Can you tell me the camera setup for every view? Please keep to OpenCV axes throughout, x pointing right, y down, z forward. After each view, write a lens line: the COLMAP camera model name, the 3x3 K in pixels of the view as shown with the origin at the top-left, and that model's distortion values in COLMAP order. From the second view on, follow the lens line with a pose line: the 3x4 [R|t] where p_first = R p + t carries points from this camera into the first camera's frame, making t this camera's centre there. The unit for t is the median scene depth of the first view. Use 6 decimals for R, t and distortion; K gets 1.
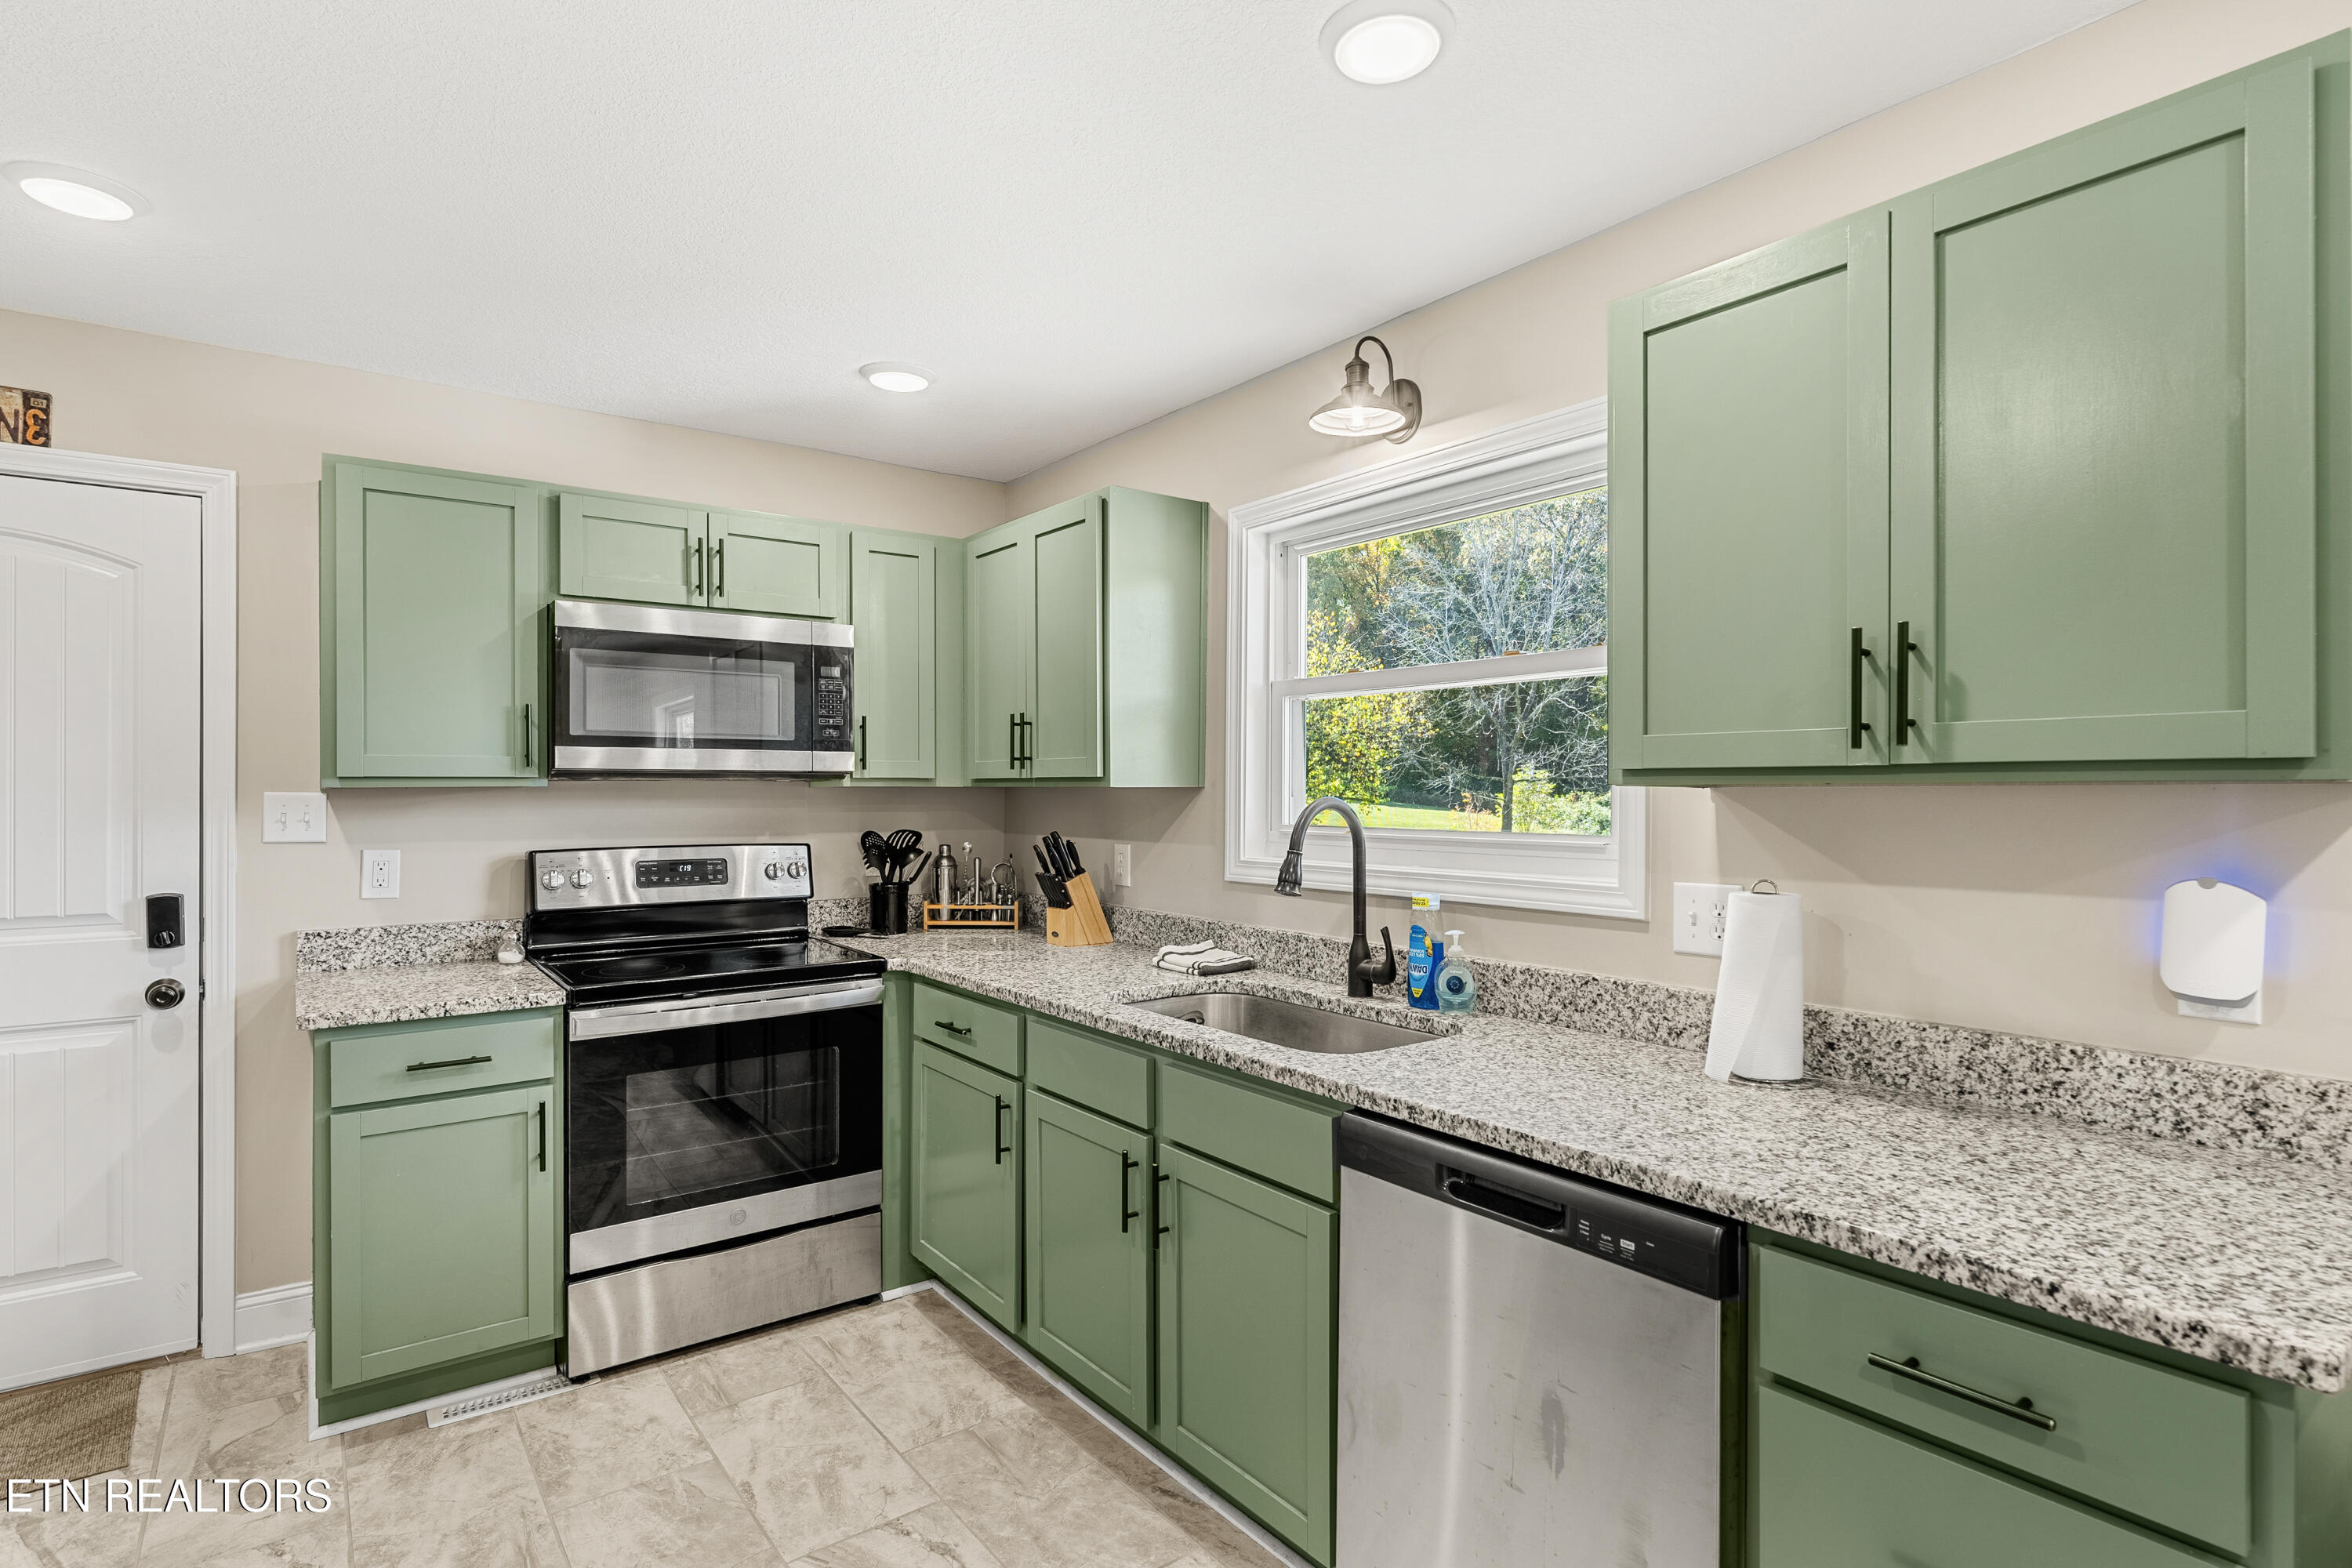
lens RADIAL K [[1176.1, 0, 1169.4], [0, 1176.1, 791.3], [0, 0, 1]] dist [-0.000474, -0.000335]
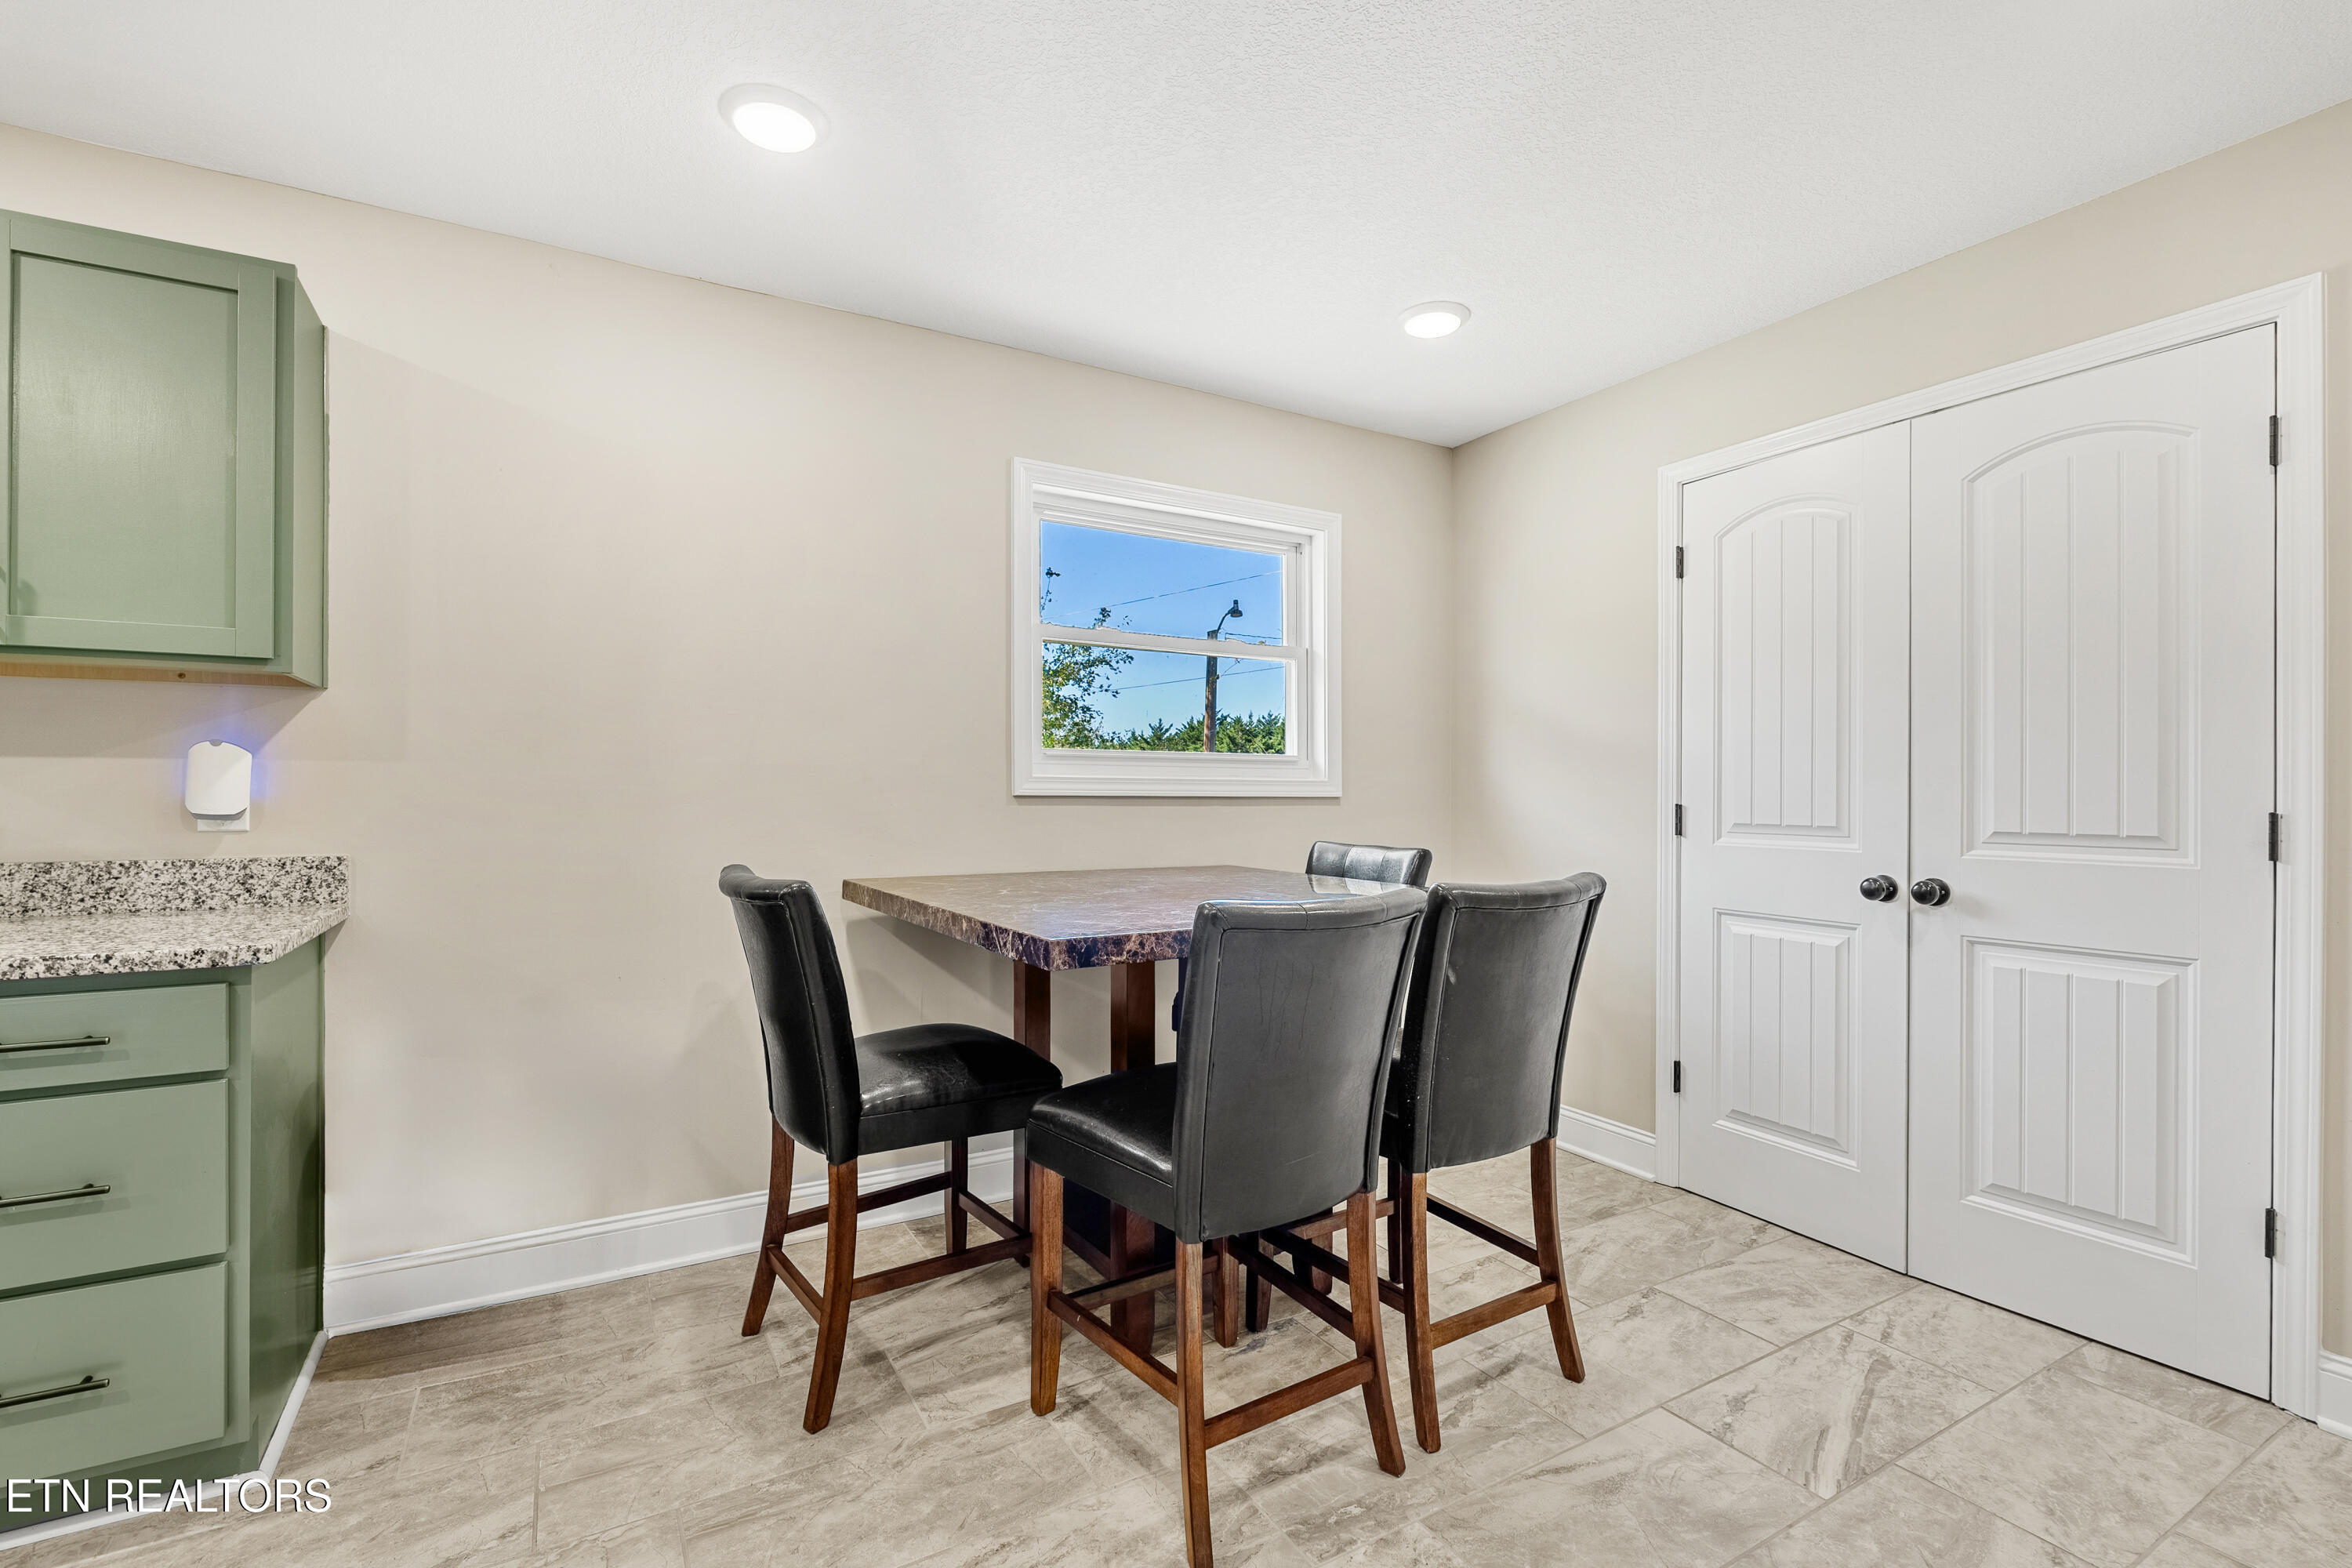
lens RADIAL K [[1043.0, 0, 1176.0], [0, 1043.0, 784.0], [0, 0, 1]] dist [-0.010945, 0.001186]
pose [[0.118344, 0.004927, 0.992960, -0.225982], [-0.000390, 0.999988, -0.004916, 0.089391], [-0.992973, 0.000194, 0.118344, -0.291882]]
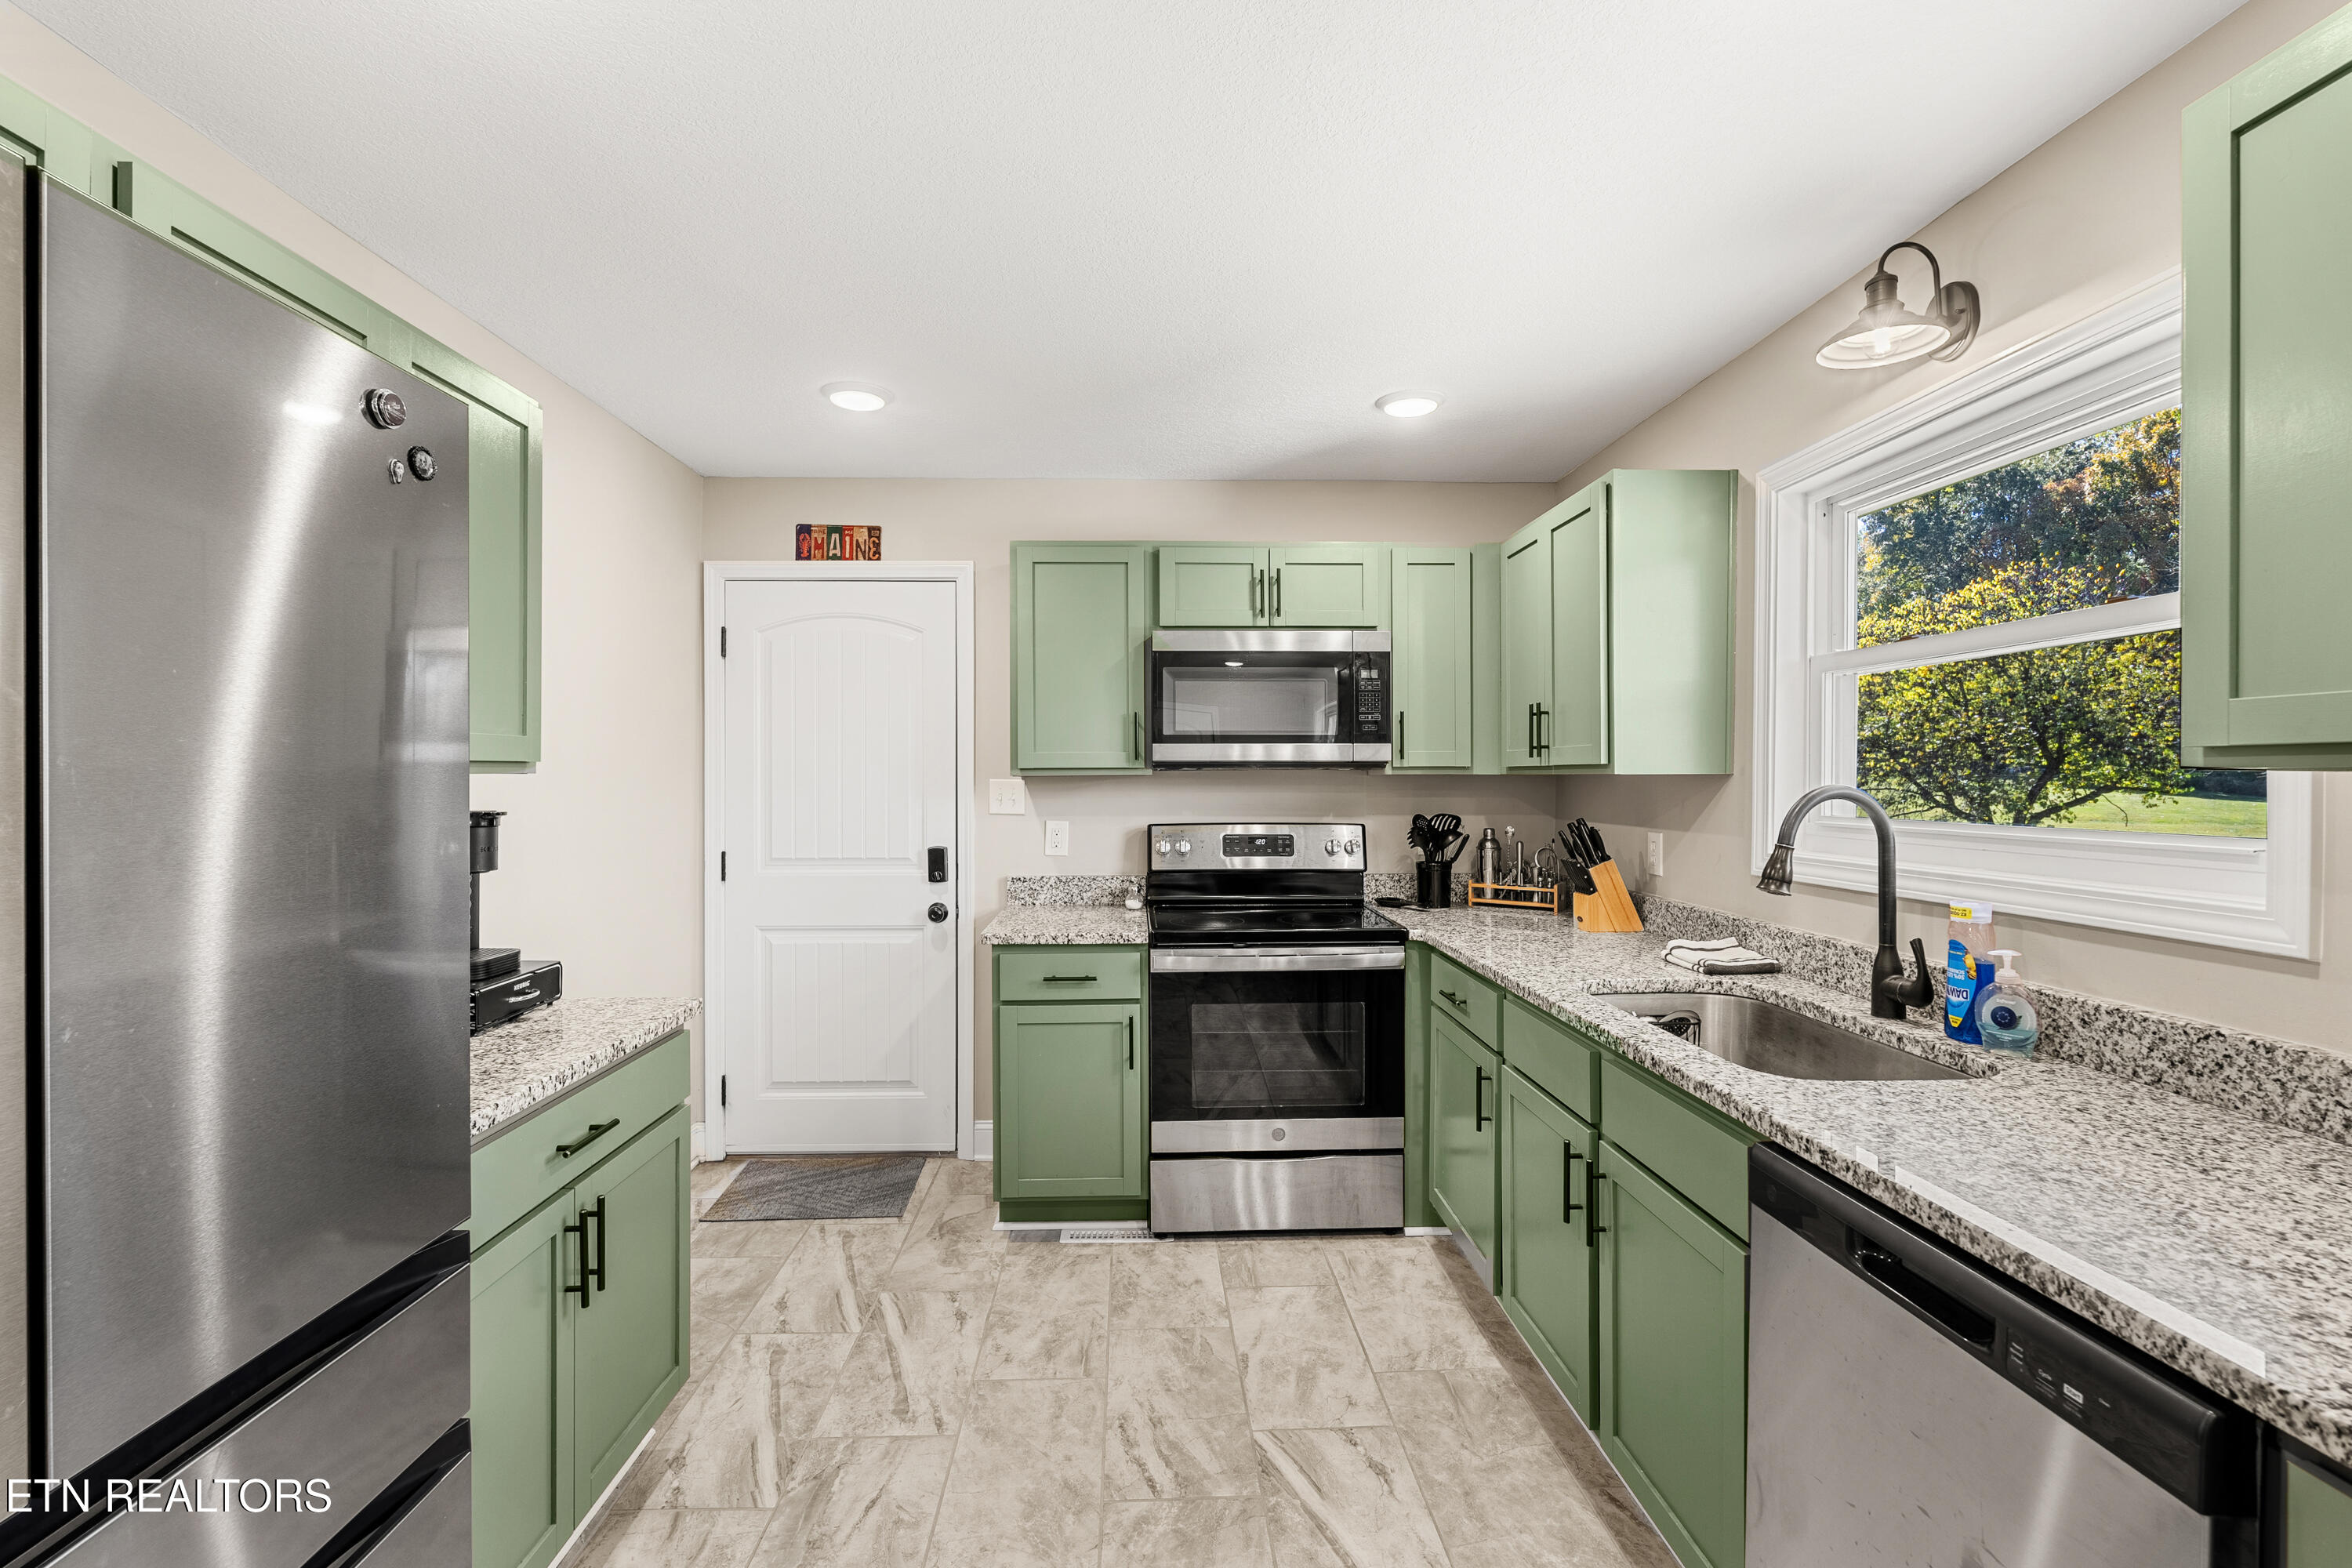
lens RADIAL K [[1037.0, 0, 1176.0], [0, 1037.0, 784.0], [0, 0, 1]] dist [-0.001301, 0.000436]
pose [[0.821314, 0.002684, -0.570470, 0.169150], [-0.000160, 0.999990, 0.004473, 0.000845], [0.570477, -0.003583, 0.821306, 0.084633]]
